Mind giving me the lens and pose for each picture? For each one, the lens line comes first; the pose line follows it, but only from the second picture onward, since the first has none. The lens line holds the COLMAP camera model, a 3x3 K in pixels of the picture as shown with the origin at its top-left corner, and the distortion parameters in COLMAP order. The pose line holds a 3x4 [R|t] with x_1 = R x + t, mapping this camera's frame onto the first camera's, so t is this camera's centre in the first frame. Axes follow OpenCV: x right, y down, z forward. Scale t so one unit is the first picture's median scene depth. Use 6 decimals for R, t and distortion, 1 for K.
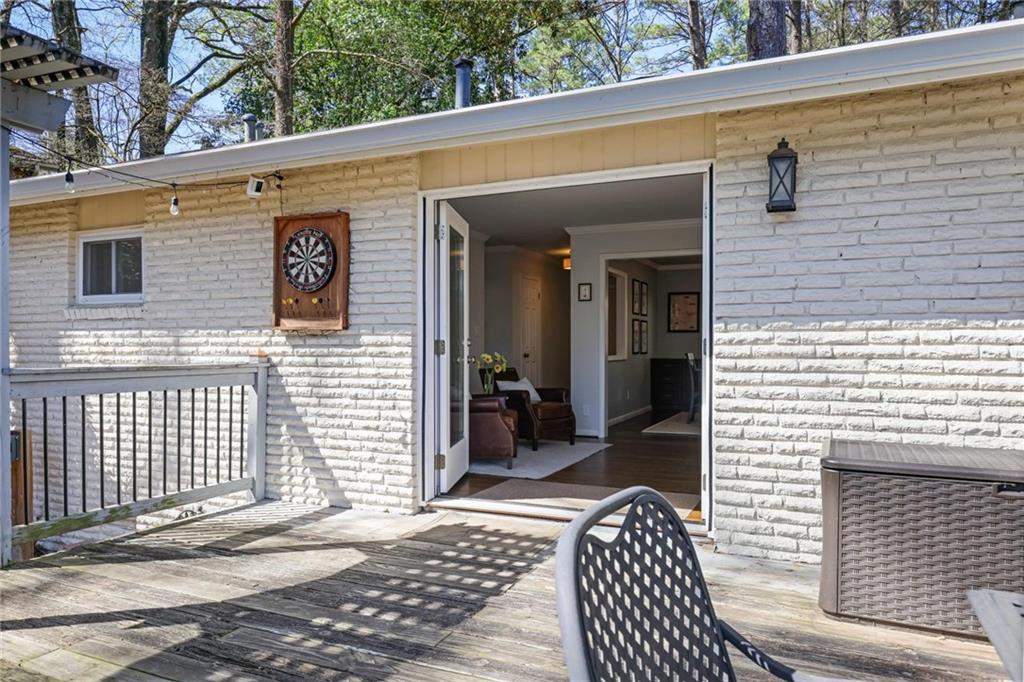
lens RADIAL K [[685.7, 0, 512.0], [0, 685.7, 341.0], [0, 0, 1]] dist [0.005865, 0.003273]
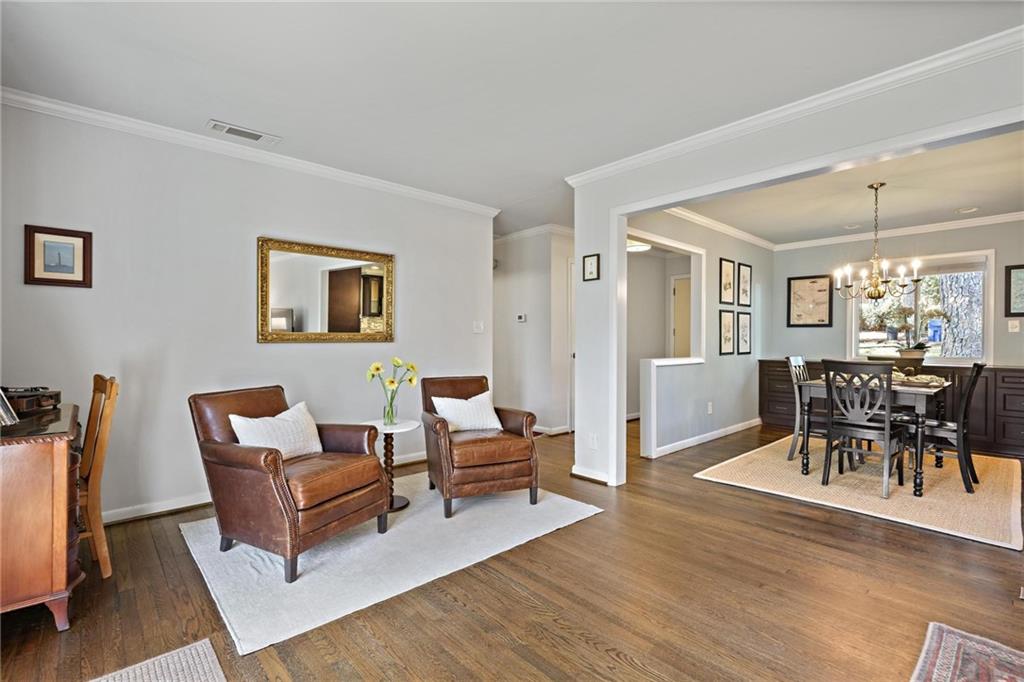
lens RADIAL K [[468.1, 0, 512.0], [0, 468.1, 341.0], [0, 0, 1]] dist [-0.001369, -0.000198]
pose [[0.917714, -0.001629, -0.397239, 0.175022], [0.004244, 0.999975, 0.005703, -0.001102], [0.397220, -0.006919, 0.917698, 0.433013]]
